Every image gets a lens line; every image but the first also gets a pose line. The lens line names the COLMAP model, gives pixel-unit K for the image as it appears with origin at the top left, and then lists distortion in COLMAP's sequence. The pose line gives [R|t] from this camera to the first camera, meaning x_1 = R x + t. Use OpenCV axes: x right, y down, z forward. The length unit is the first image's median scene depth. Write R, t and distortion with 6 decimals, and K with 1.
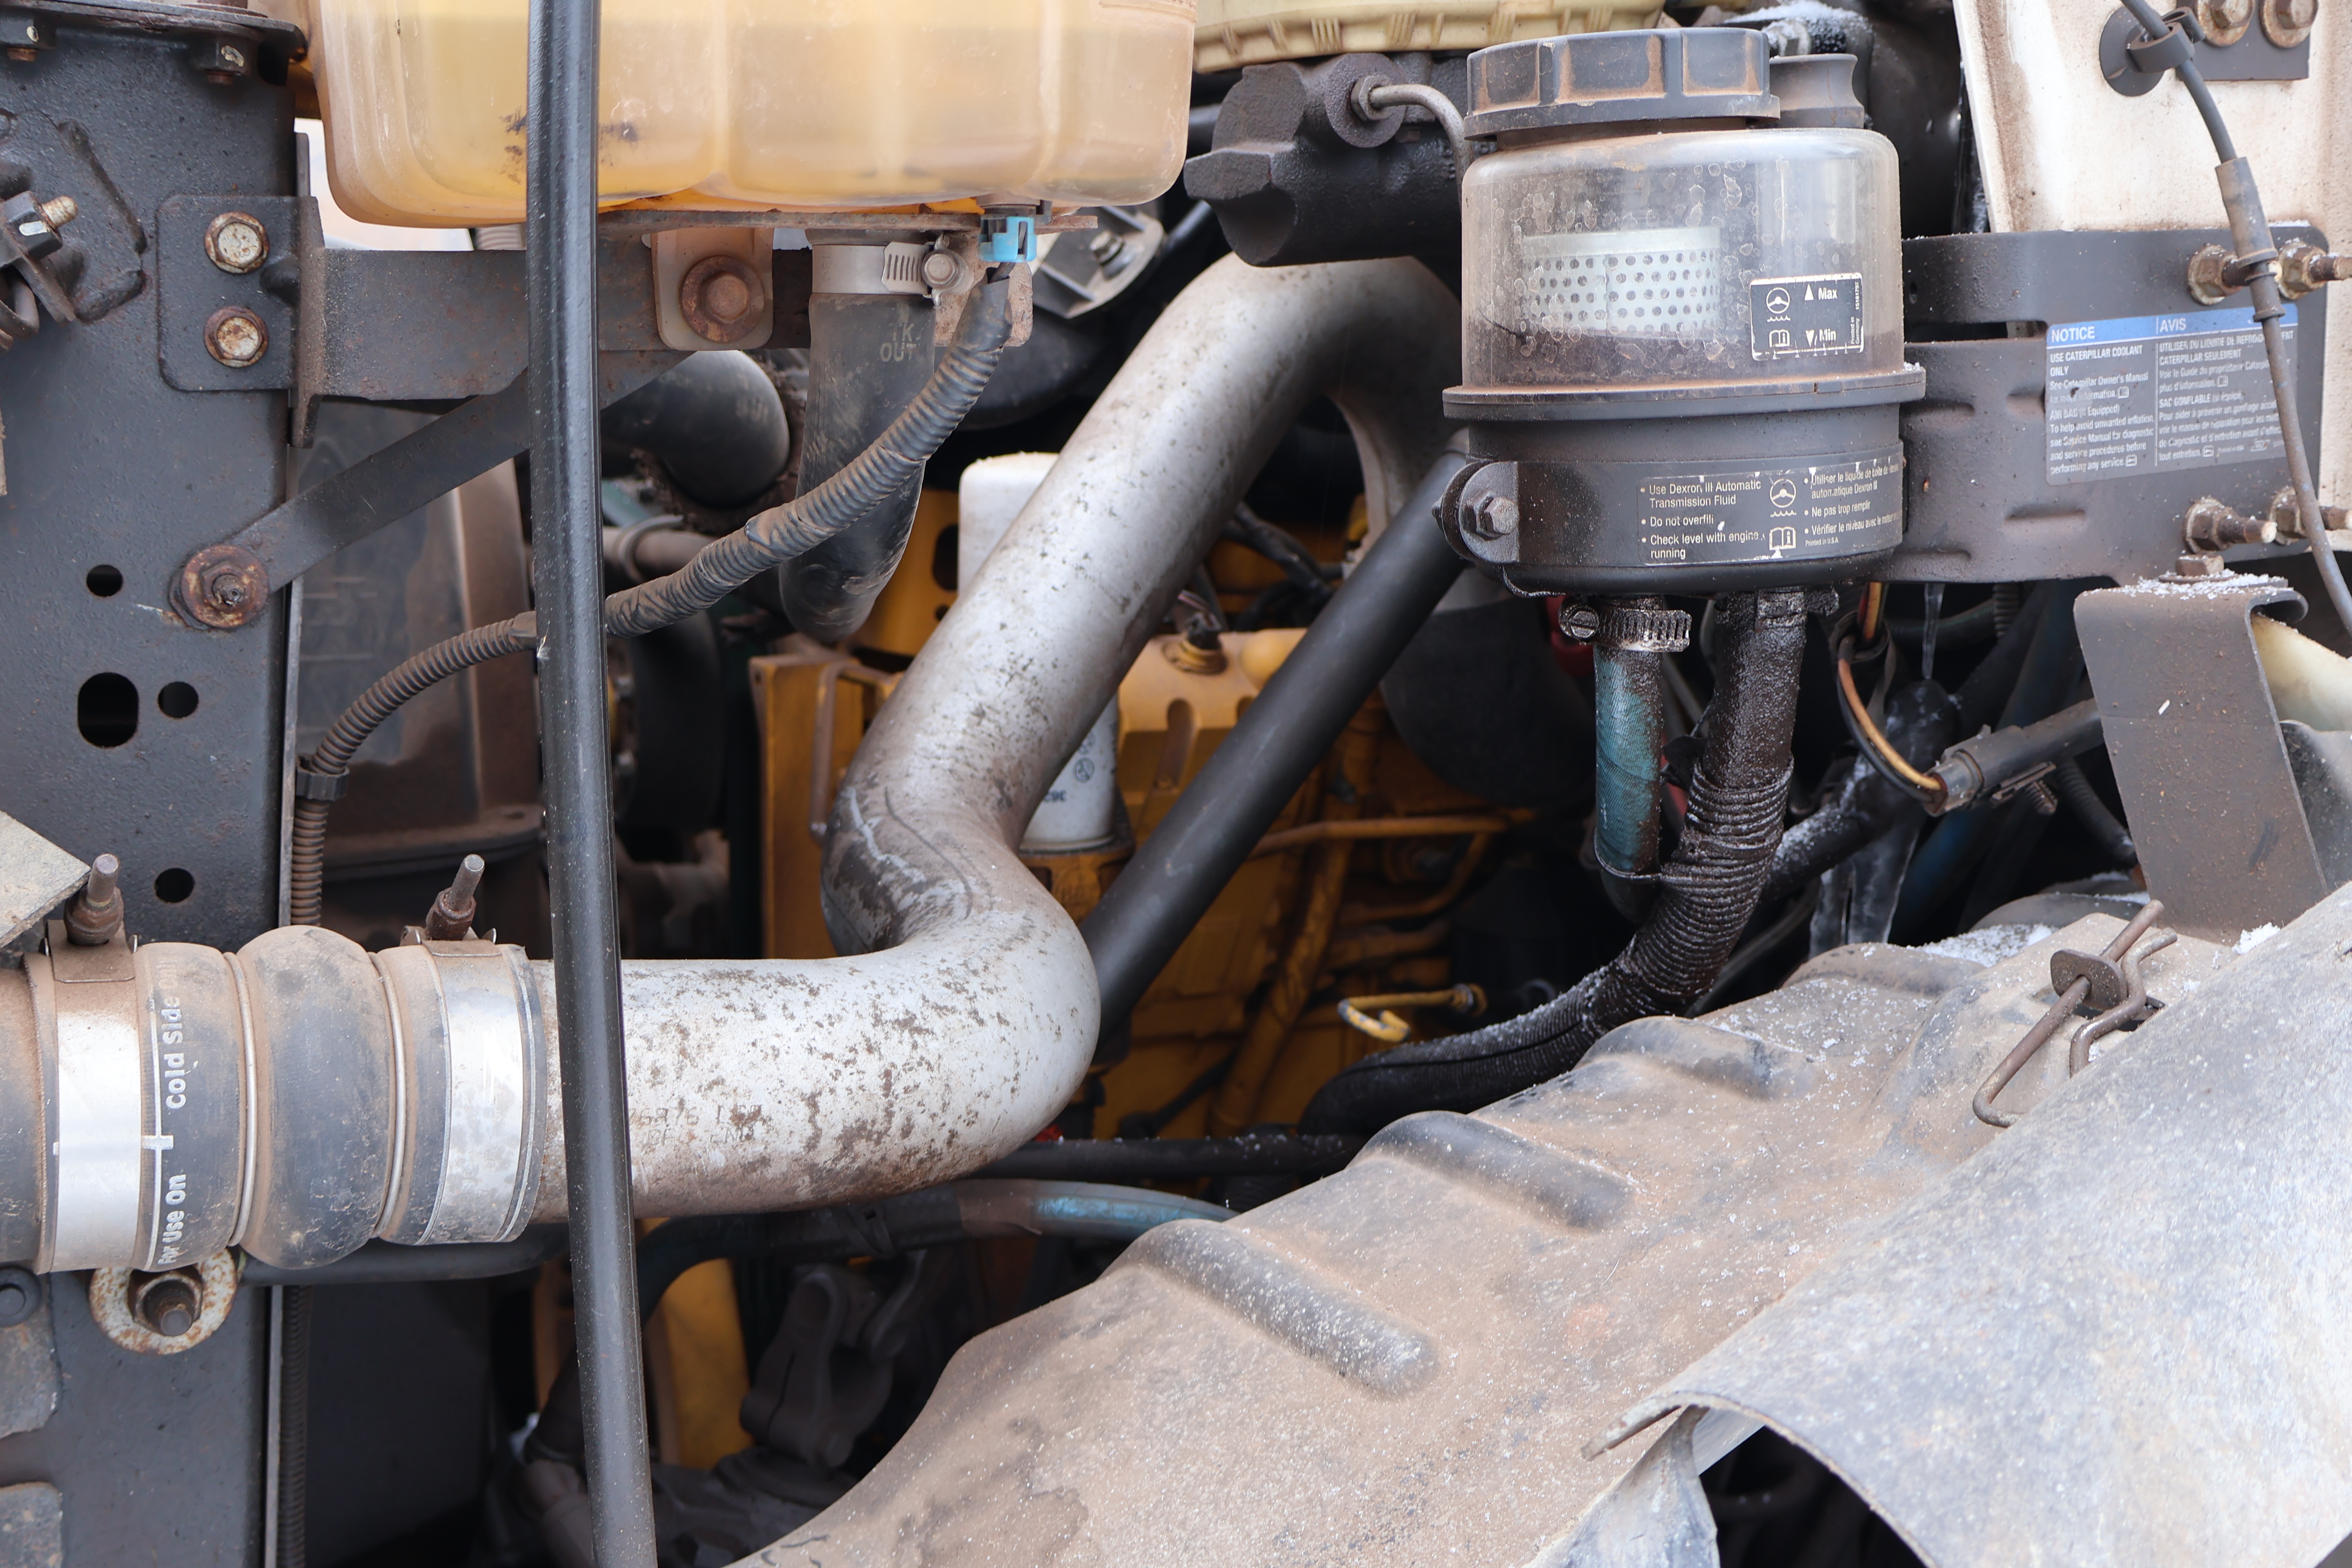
lens RADIAL K [[2576.5, 0, 1157.8], [0, 2576.5, 793.3], [0, 0, 1]] dist [0.005623, 0.002410]
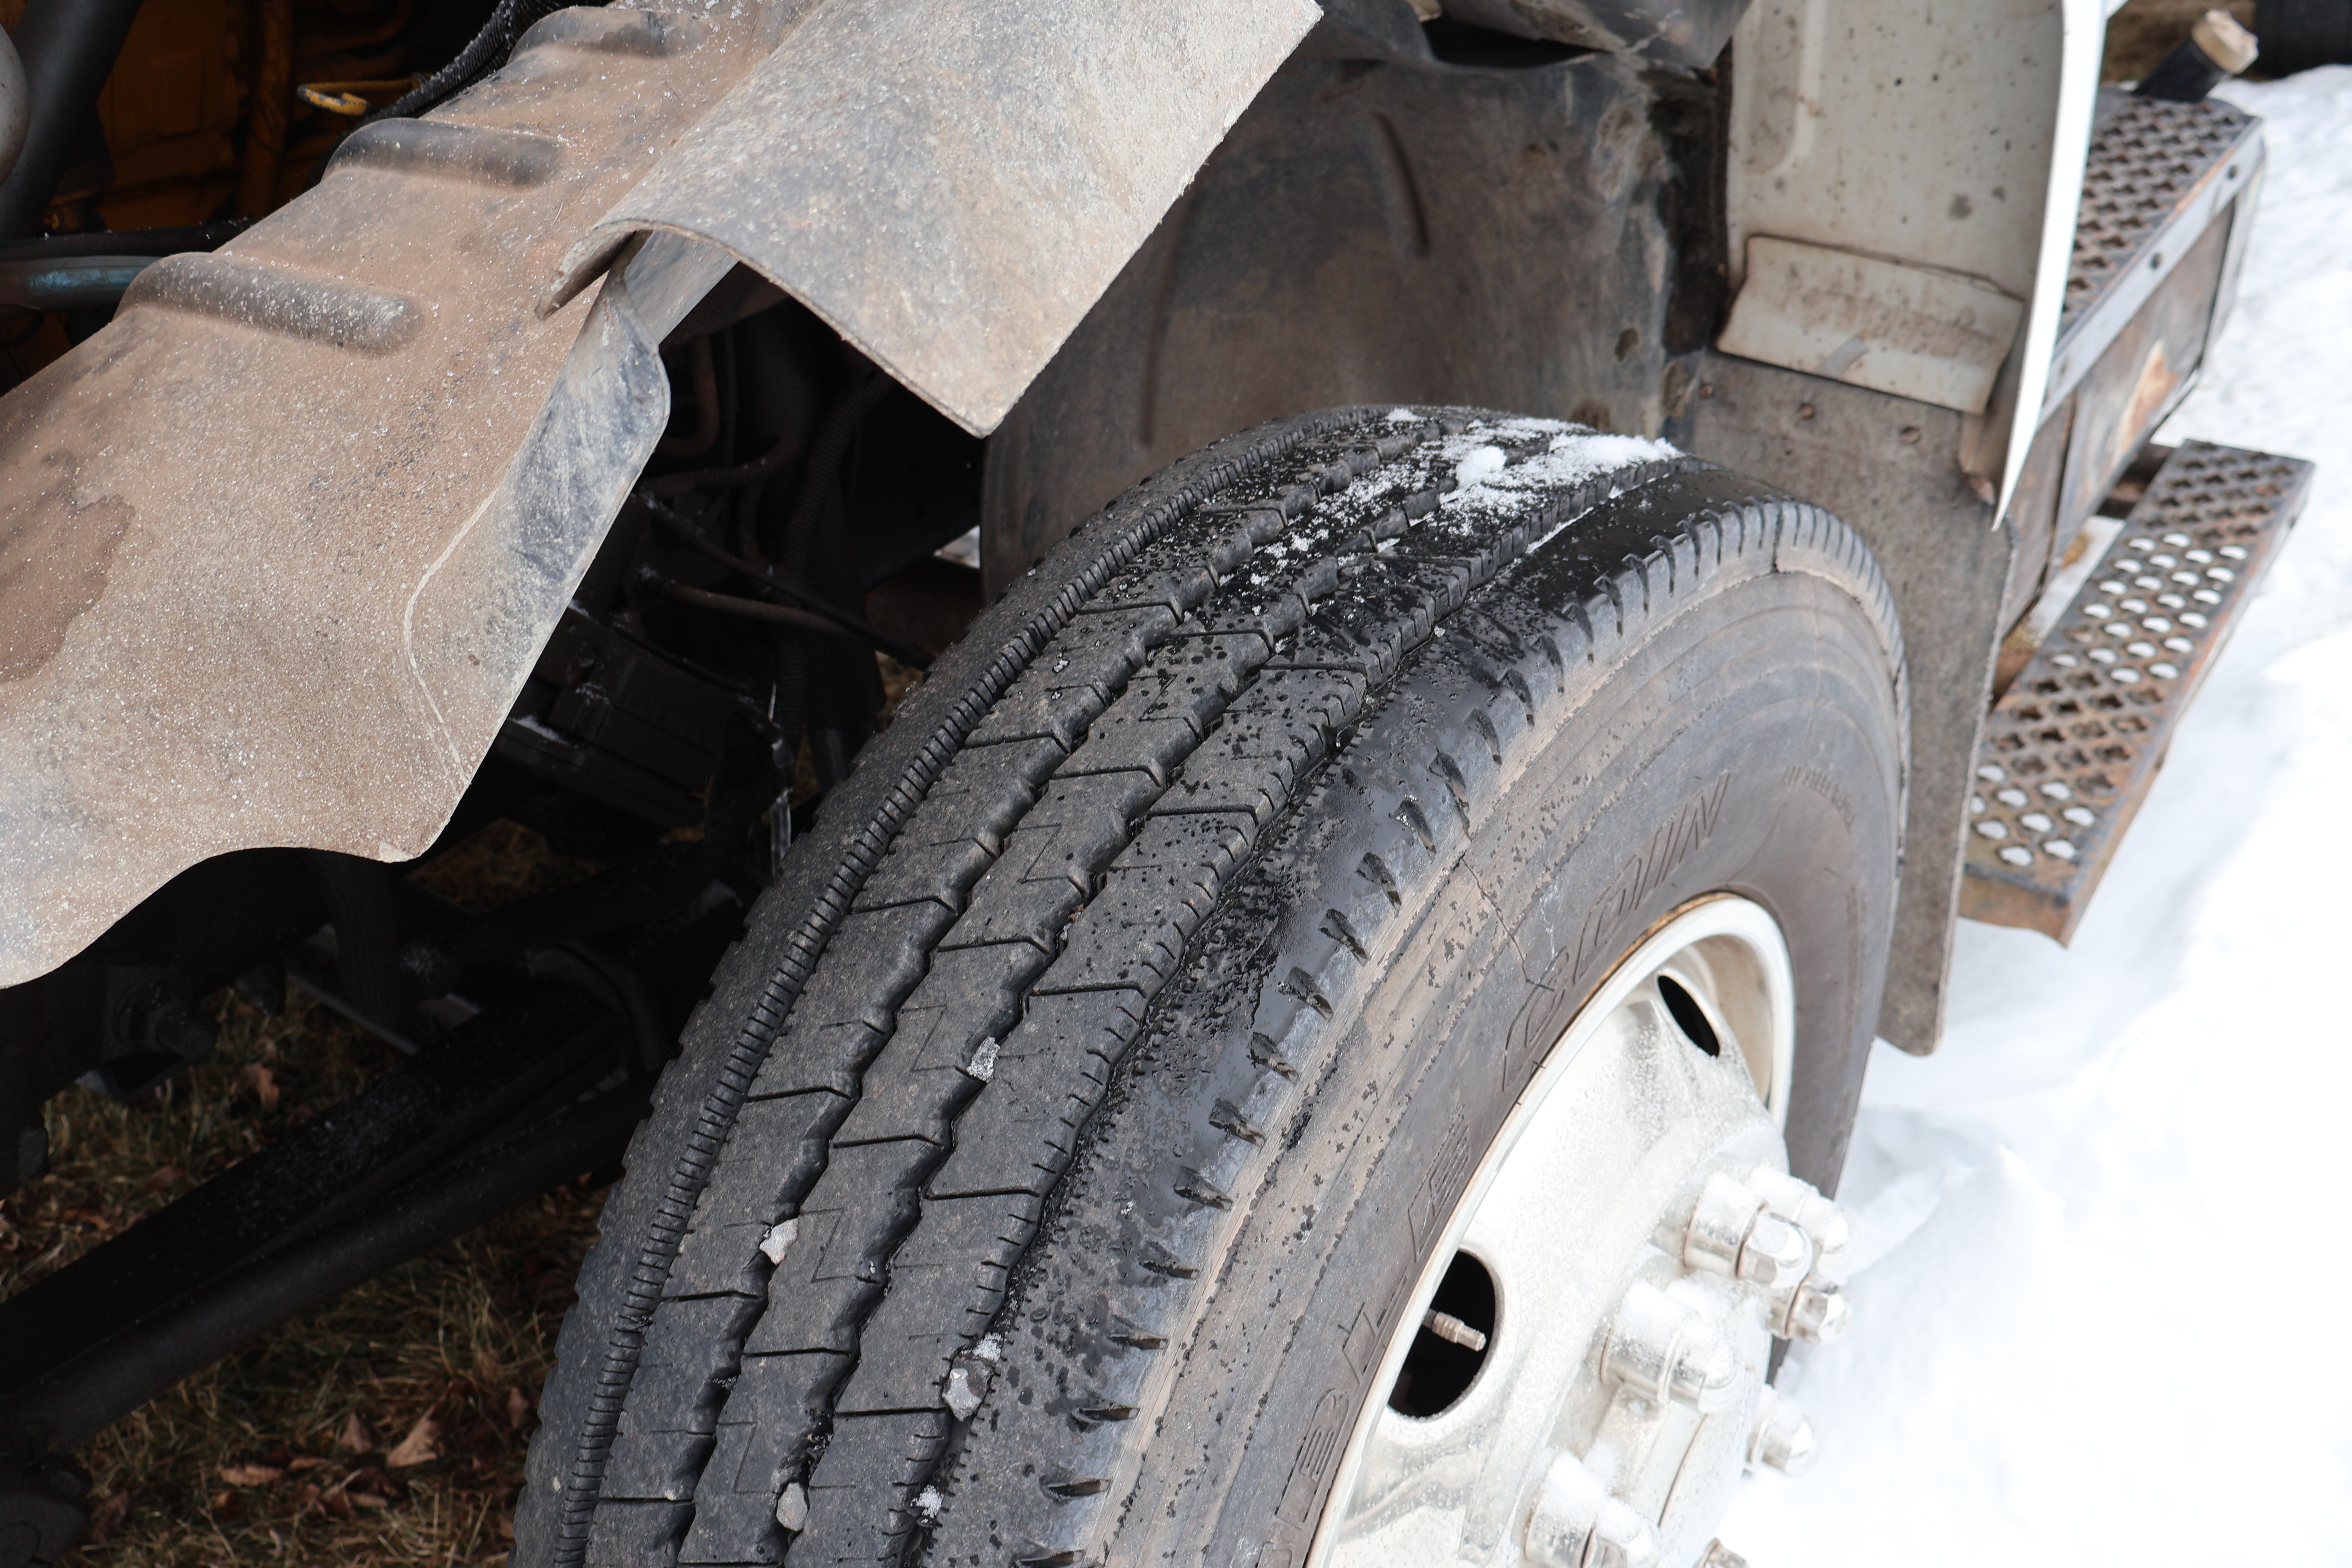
lens RADIAL K [[1955.0, 0, 1176.0], [0, 1955.0, 784.0], [0, 0, 1]] dist [0.000626, -0.011334]
pose [[0.893699, -0.261606, 0.364505, 0.035271], [0.110755, 0.915911, 0.385799, 0.108303], [-0.434781, -0.304417, 0.847523, 0.050715]]
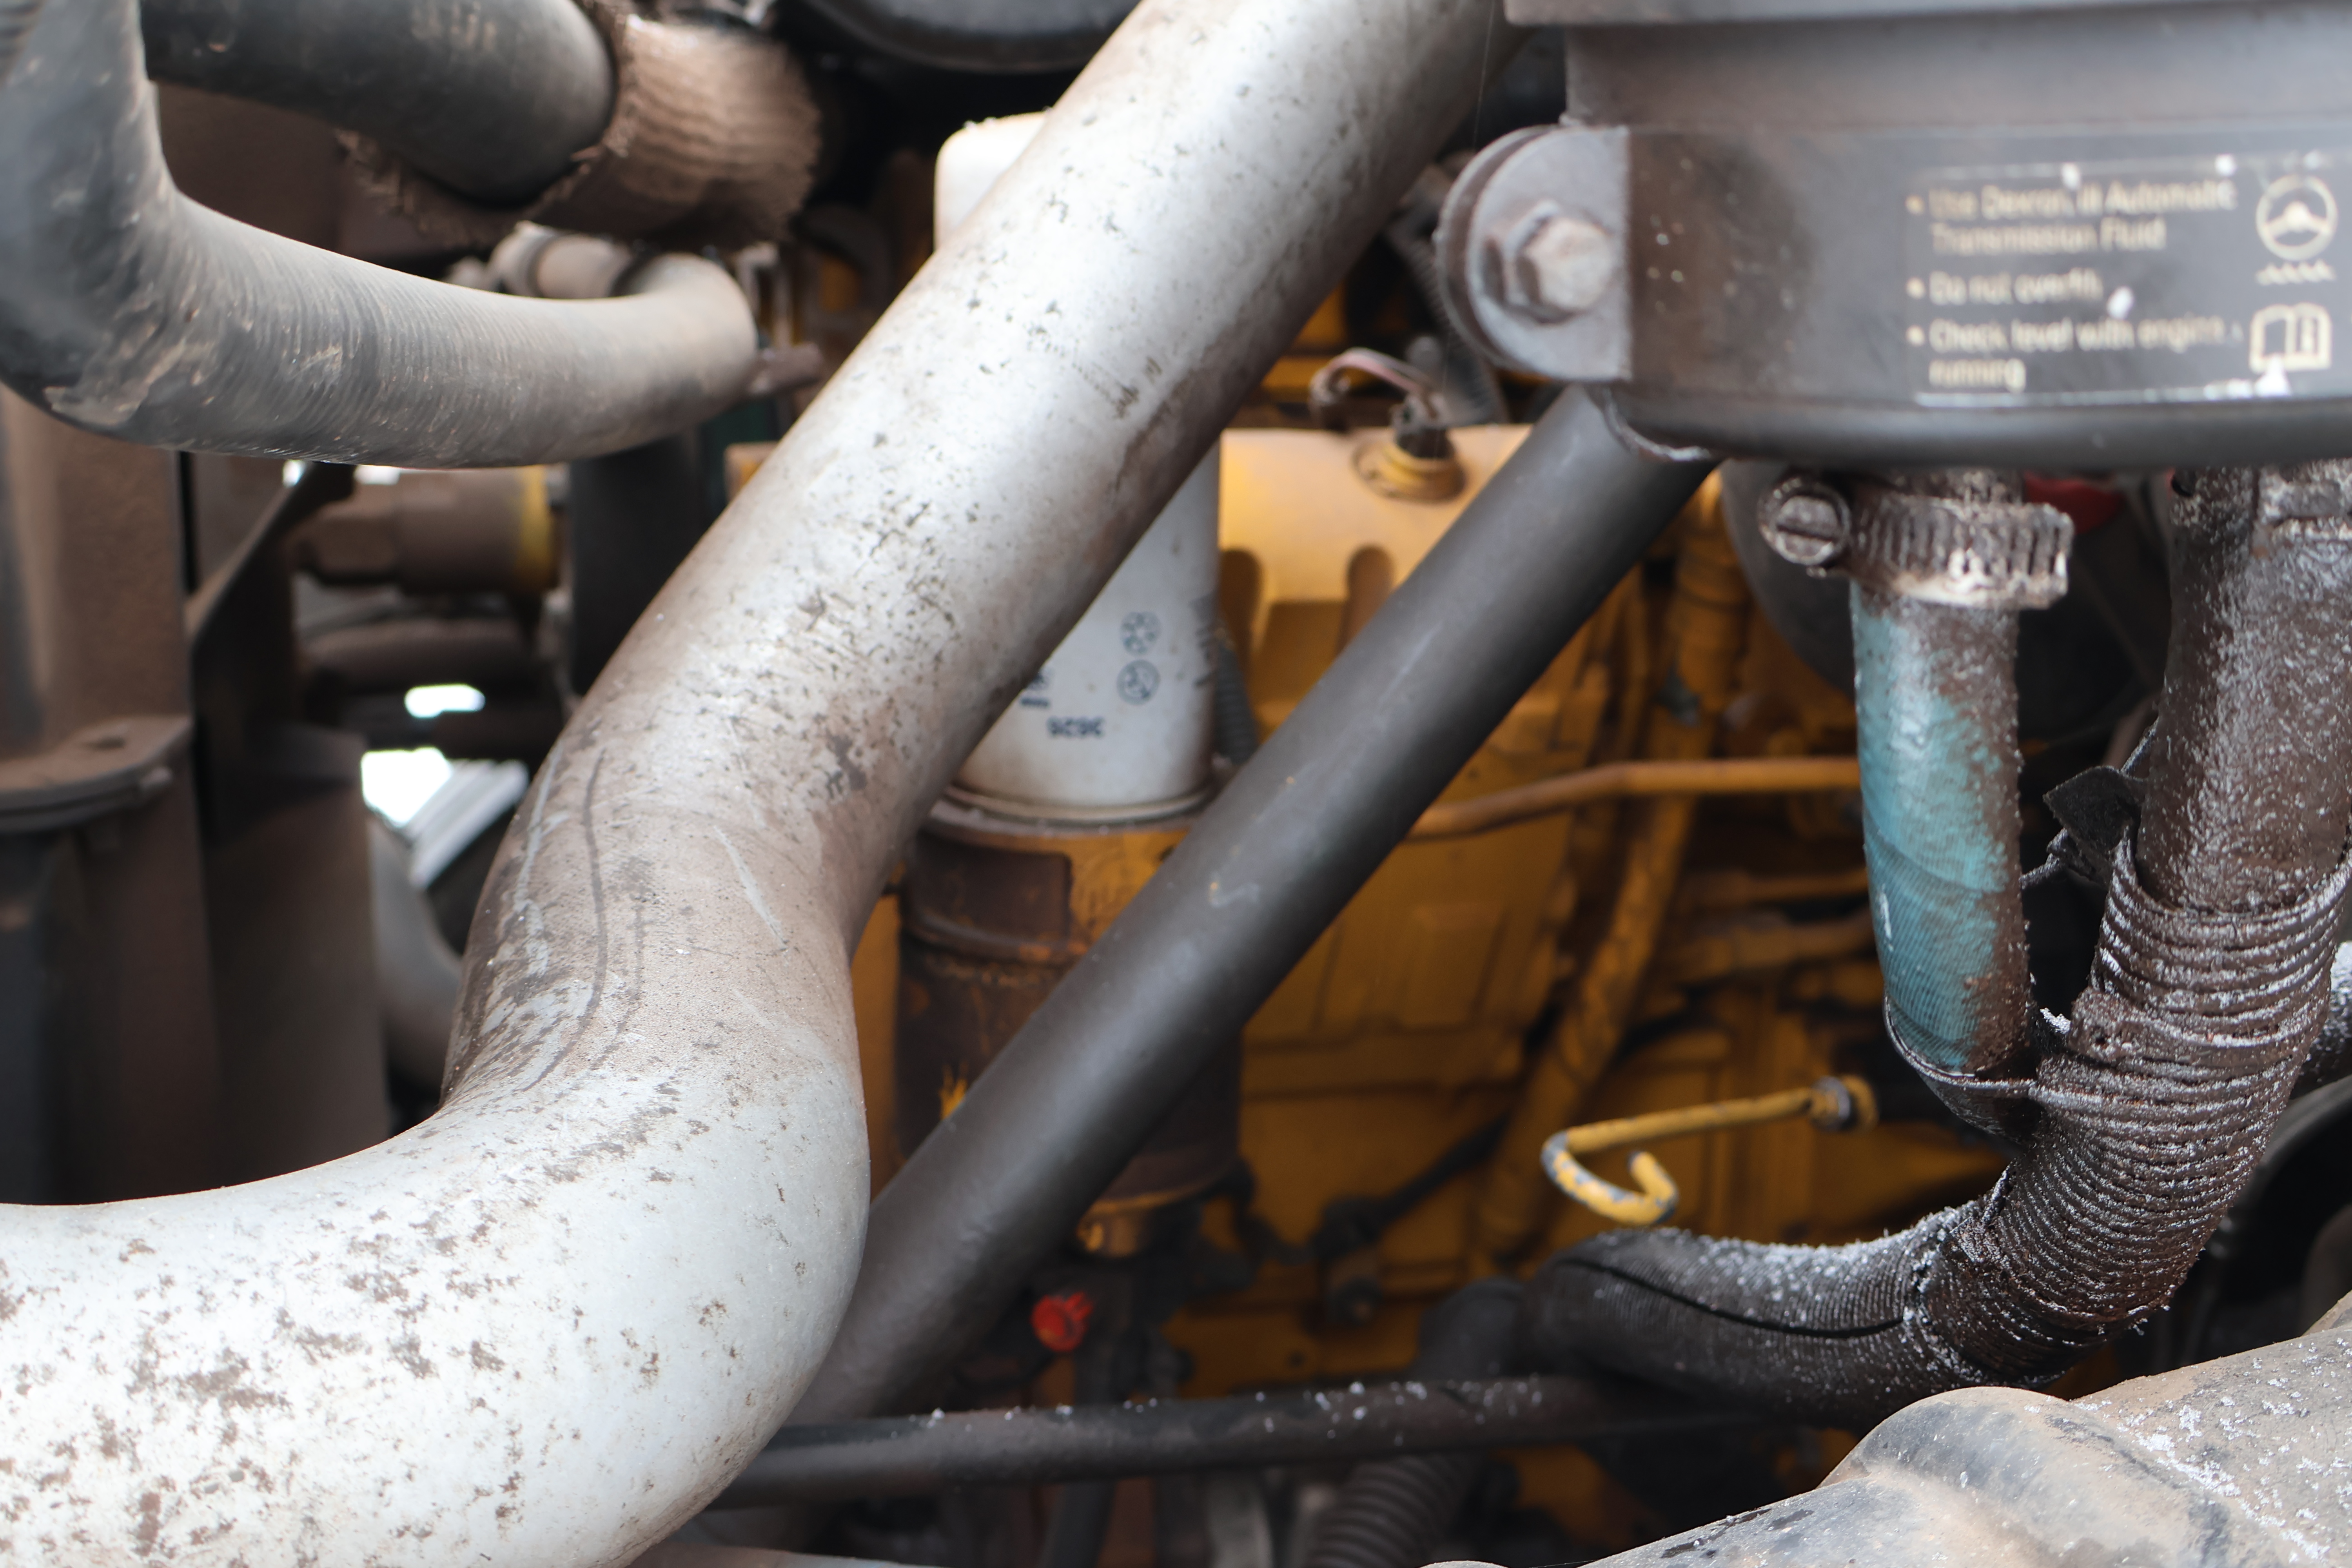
lens RADIAL K [[3173.8, 0, 1176.0], [0, 3173.8, 784.0], [0, 0, 1]] dist [-0.004340, 0.049350]
pose [[0.982581, 0.042827, -0.180830, 0.162959], [-0.029180, 0.996568, 0.077467, -0.062877], [0.183527, -0.070841, 0.980459, 0.493137]]
